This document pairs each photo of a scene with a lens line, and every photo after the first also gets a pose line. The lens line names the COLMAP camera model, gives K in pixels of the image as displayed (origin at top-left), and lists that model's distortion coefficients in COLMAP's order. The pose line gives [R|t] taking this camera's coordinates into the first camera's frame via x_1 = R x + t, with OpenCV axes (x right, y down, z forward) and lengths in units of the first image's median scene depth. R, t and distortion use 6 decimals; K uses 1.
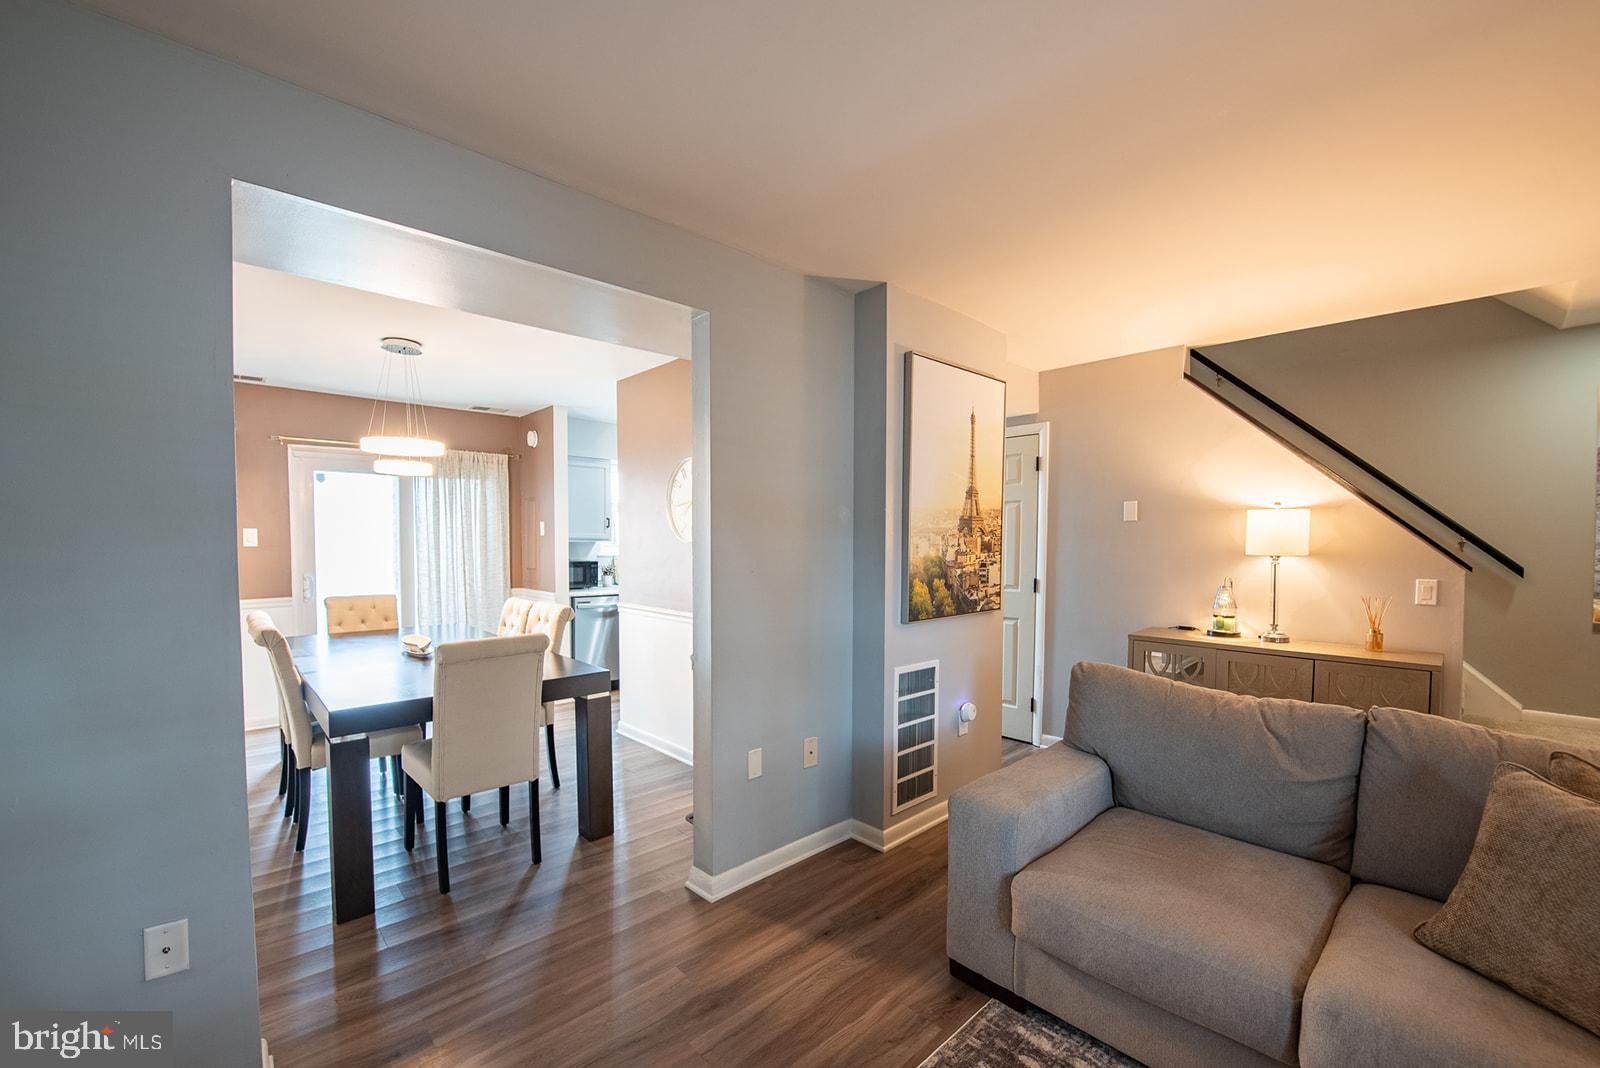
lens RADIAL K [[642.0, 0, 774.0], [0, 642.0, 566.1], [0, 0, 1]] dist [-0.011198, -0.000350]
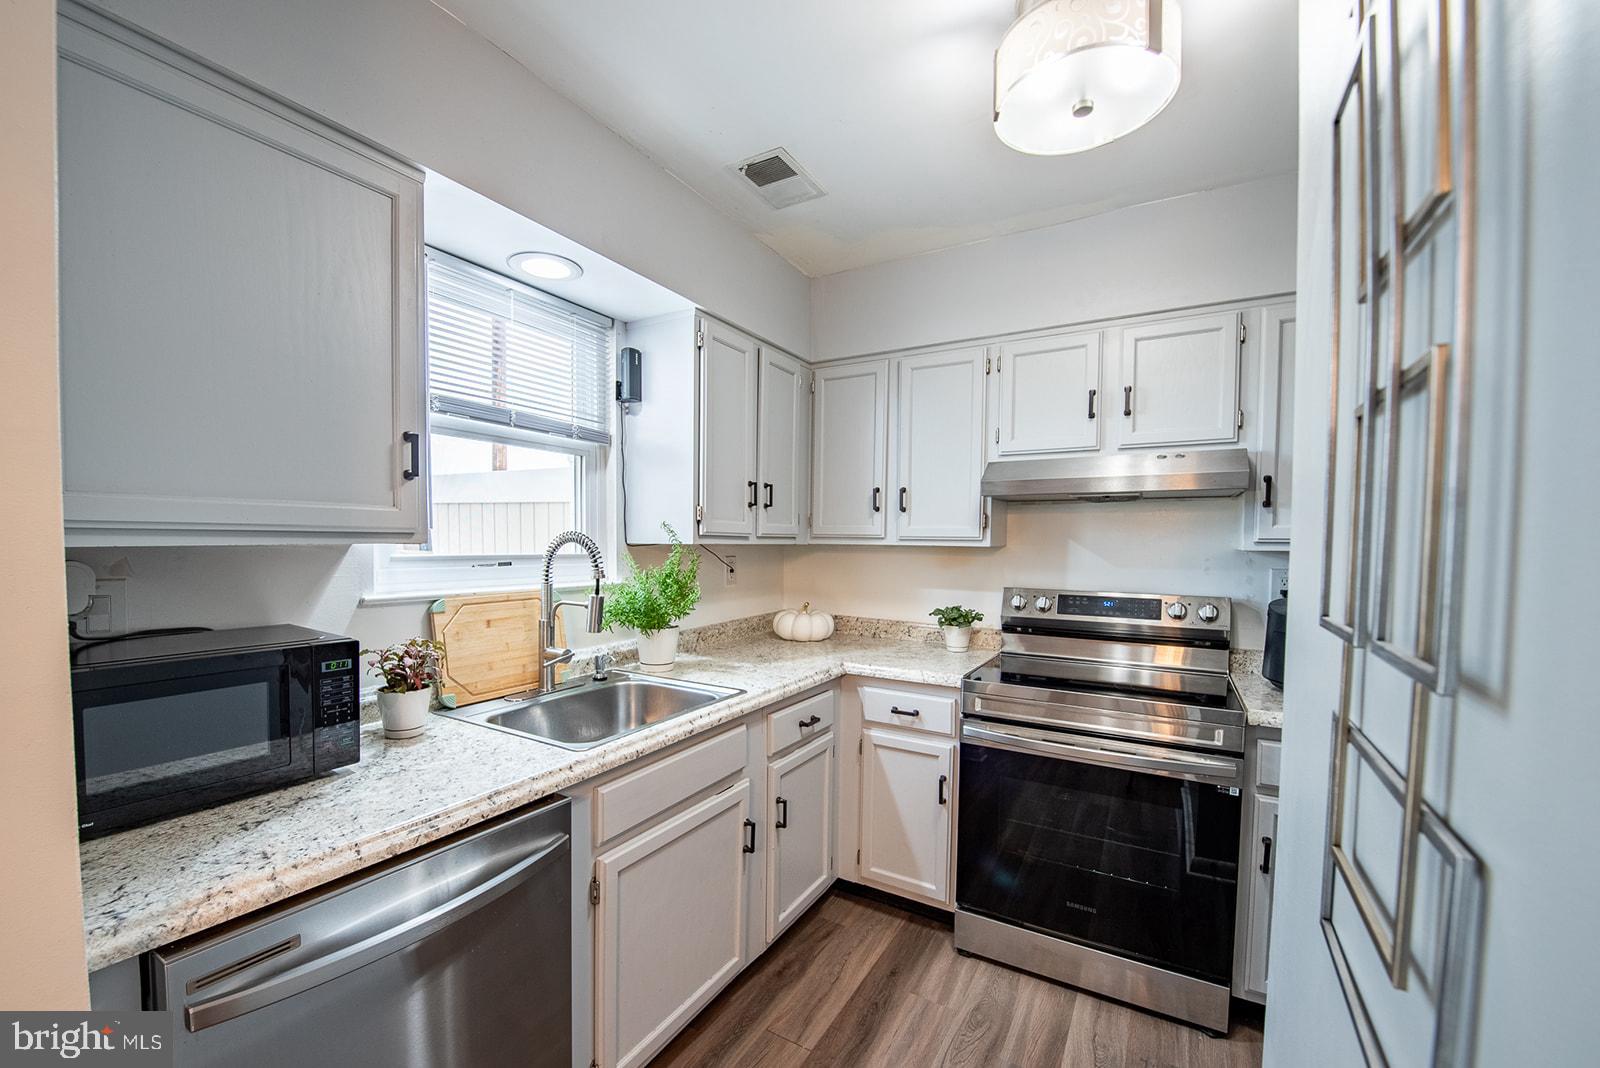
lens RADIAL K [[642.0, 0, 774.0], [0, 642.0, 566.1], [0, 0, 1]] dist [-0.011198, -0.000350]
pose [[0.959671, -0.006073, 0.281059, -0.227059], [0.005350, 0.999980, 0.003340, -0.034844], [-0.281073, -0.001702, 0.959685, 0.852689]]
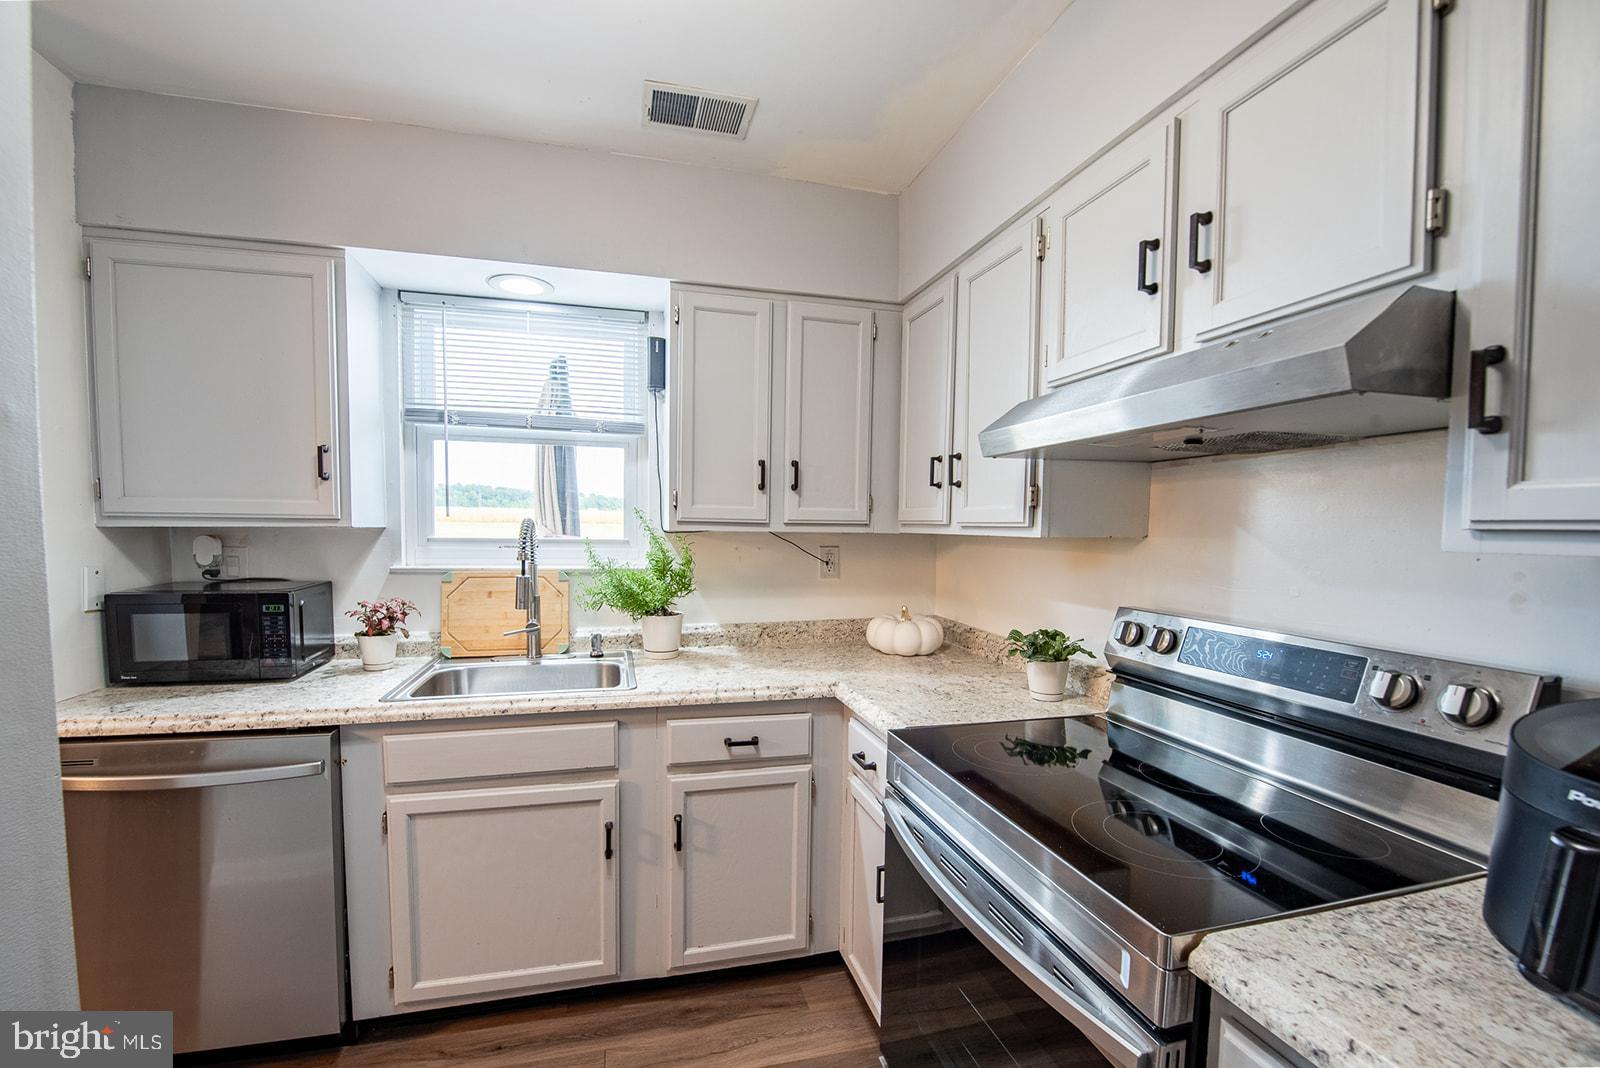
lens RADIAL K [[653.5, 0, 774.8], [0, 653.5, 565.1], [0, 0, 1]] dist [-0.019244, -0.000173]
pose [[0.883995, 0.034867, -0.466195, 0.072073], [-0.027661, 0.999369, 0.022292, -0.037282], [0.466678, -0.006811, 0.884401, 0.934691]]
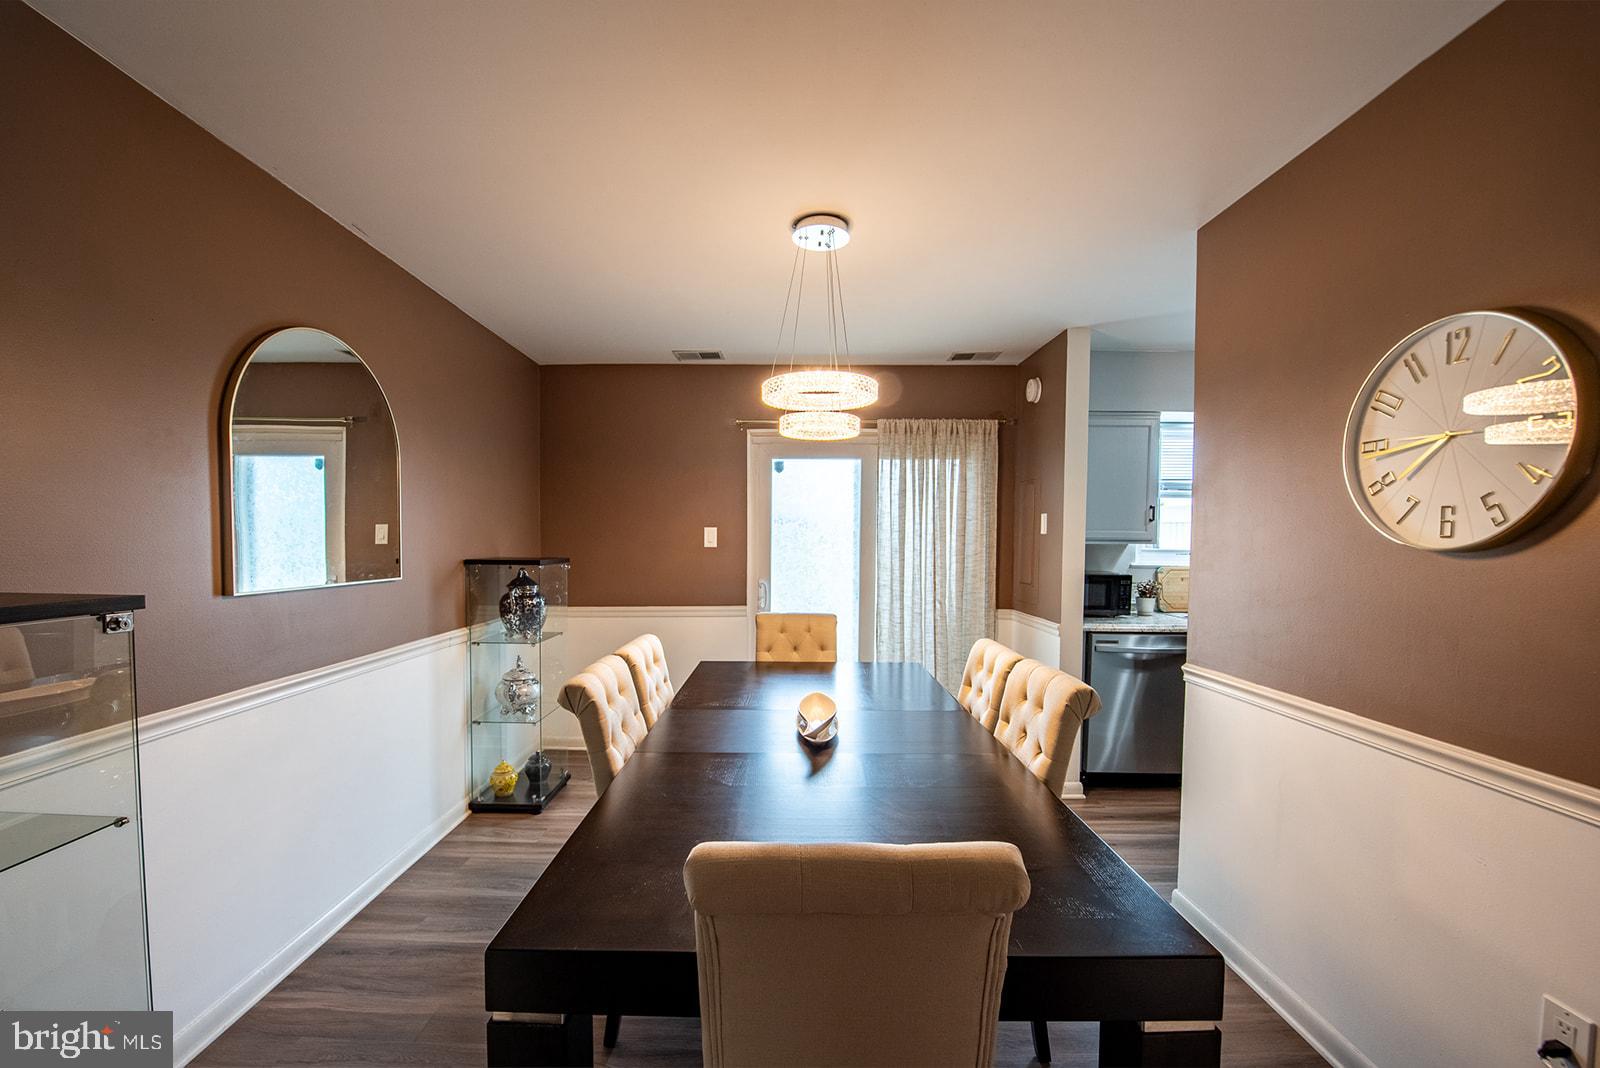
lens RADIAL K [[642.0, 0, 774.0], [0, 642.0, 566.1], [0, 0, 1]] dist [-0.011198, -0.000350]
pose [[0.731994, 0.032228, -0.680548, -0.115236], [-0.030946, 0.999422, 0.014044, -0.016205], [0.680608, 0.010780, 0.732568, 0.328662]]
